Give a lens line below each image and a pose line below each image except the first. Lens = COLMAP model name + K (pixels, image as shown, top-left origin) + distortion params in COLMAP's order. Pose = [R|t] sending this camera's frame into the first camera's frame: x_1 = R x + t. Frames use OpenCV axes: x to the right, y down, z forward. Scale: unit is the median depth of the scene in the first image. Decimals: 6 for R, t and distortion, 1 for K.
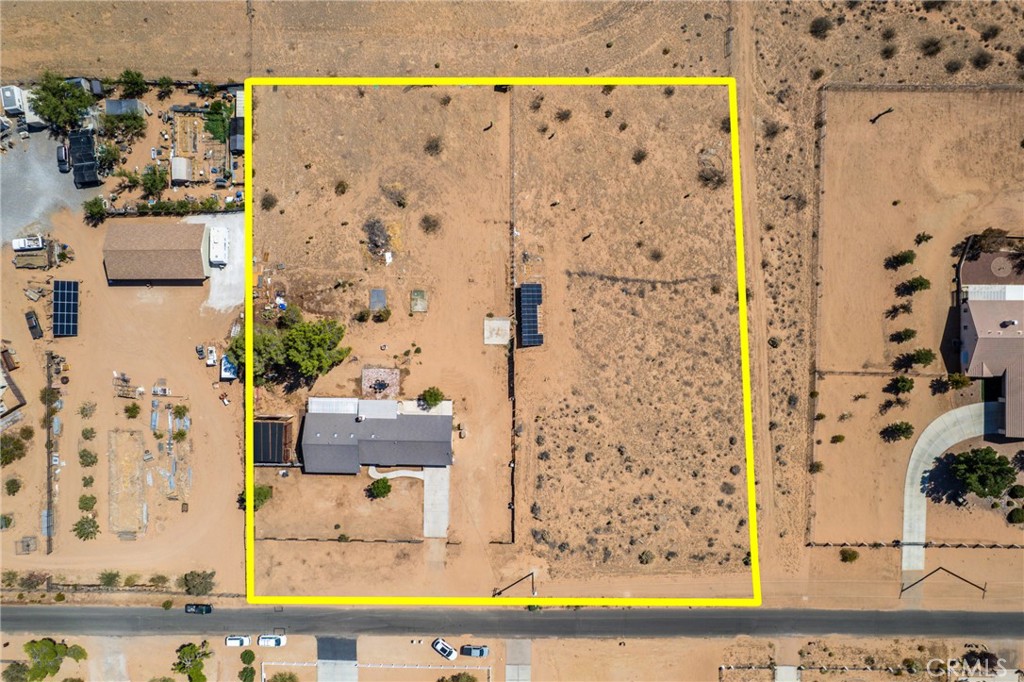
lens RADIAL K [[666.8, 0, 512.0], [0, 666.8, 341.0], [0, 0, 1]] dist [-0.060765, 0.052637]
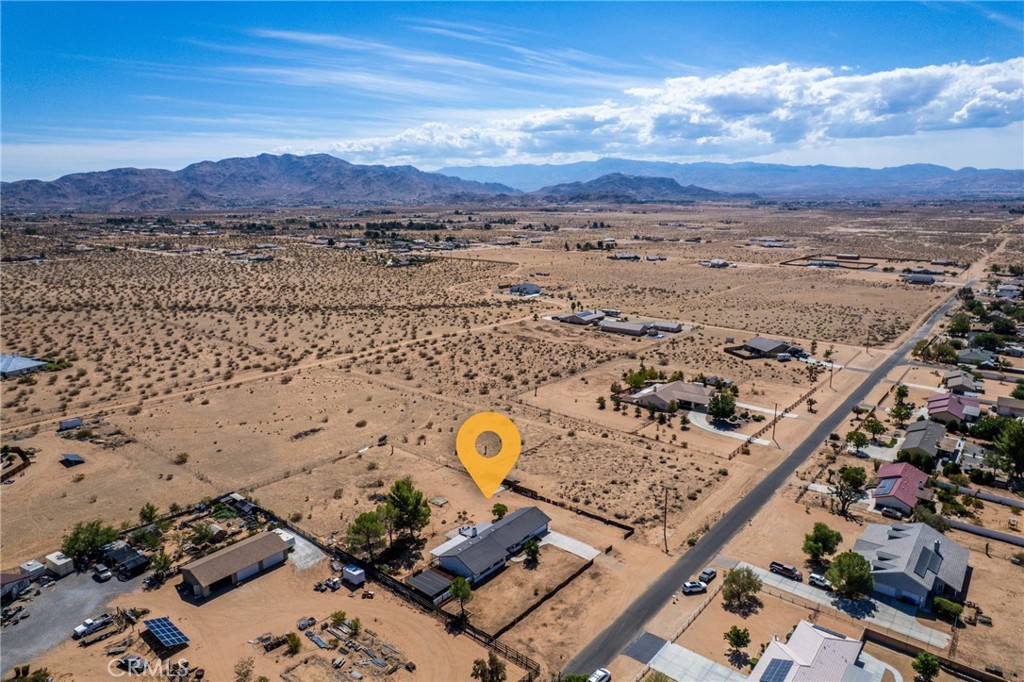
lens RADIAL K [[666.8, 0, 512.0], [0, 666.8, 341.0], [0, 0, 1]] dist [-0.060765, 0.052637]
pose [[0.631453, -0.151837, 0.760403, -1.008835], [0.775412, 0.121387, -0.619678, 0.840449], [0.001788, 0.980923, 0.194387, 0.424776]]
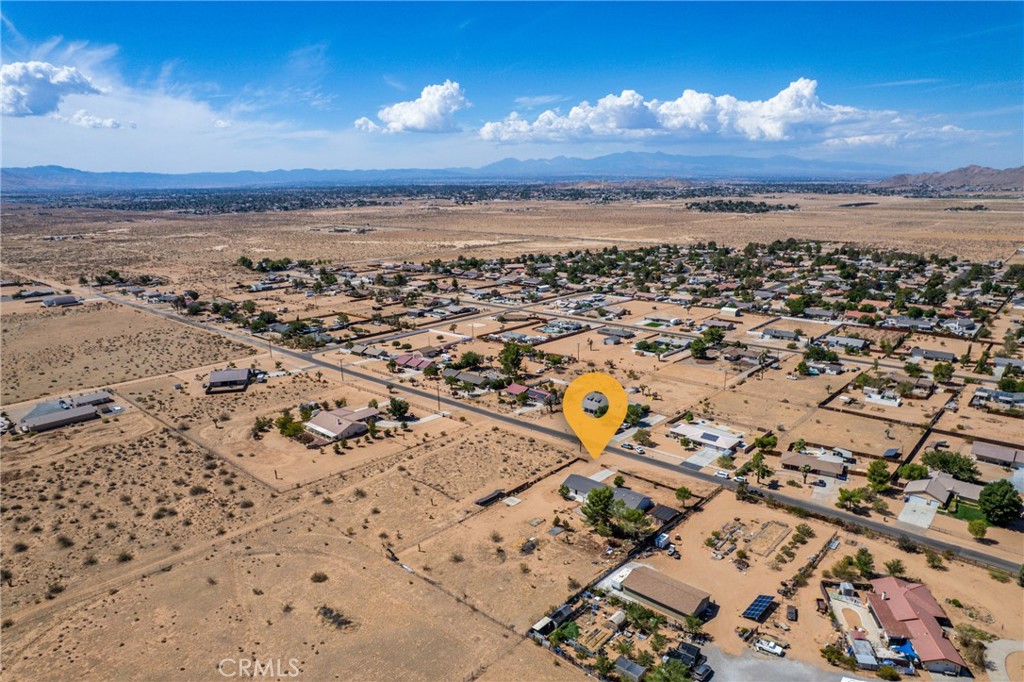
lens RADIAL K [[666.8, 0, 512.0], [0, 666.8, 341.0], [0, 0, 1]] dist [-0.060765, 0.052637]
pose [[-0.745616, -0.127592, 0.654046, -1.078618], [0.665308, -0.198072, 0.719814, -1.148886], [0.037706, 0.971848, 0.232573, 0.207862]]
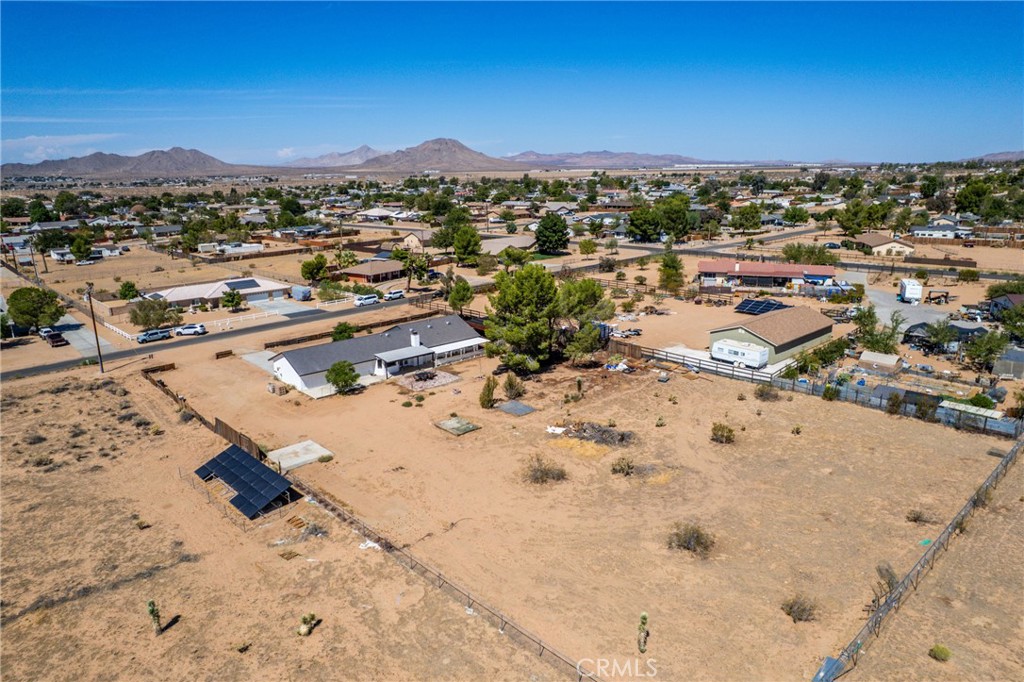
lens RADIAL K [[666.8, 0, 512.0], [0, 666.8, 341.0], [0, 0, 1]] dist [-0.060765, 0.052637]
pose [[-0.728331, 0.209719, -0.652343, 0.166375], [-0.684690, -0.185092, 0.704941, -0.457238], [0.027096, 0.960083, 0.278400, 0.782815]]
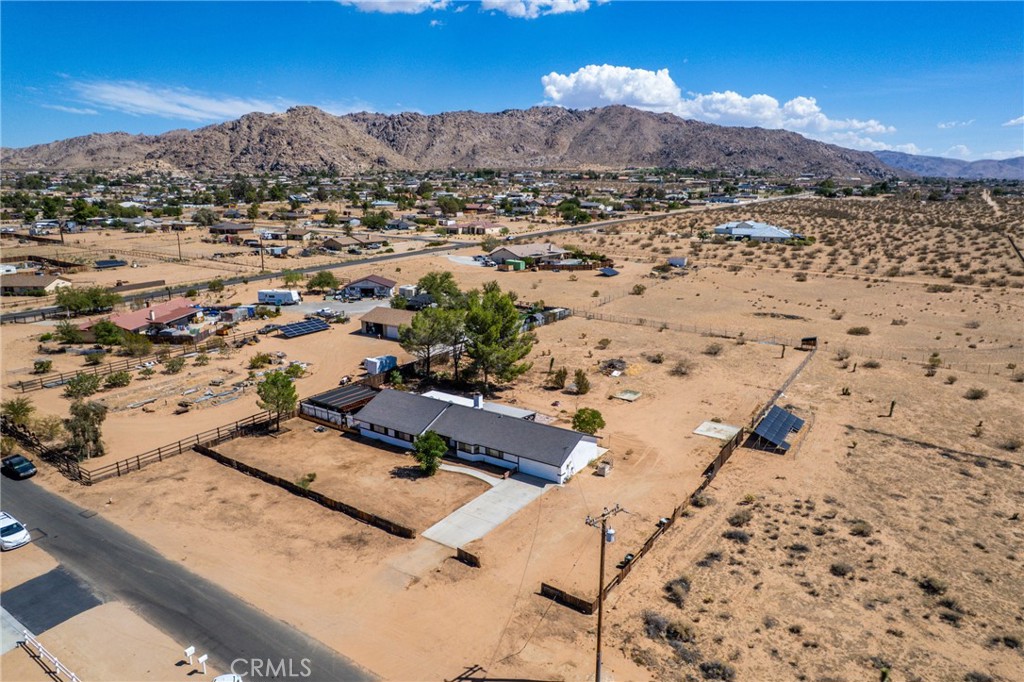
lens RADIAL K [[666.8, 0, 512.0], [0, 666.8, 341.0], [0, 0, 1]] dist [-0.060765, 0.052637]
pose [[0.829197, 0.158342, -0.536060, 0.143721], [-0.558161, 0.183426, -0.809204, 0.607930], [-0.029803, 0.970197, 0.240477, 0.761978]]
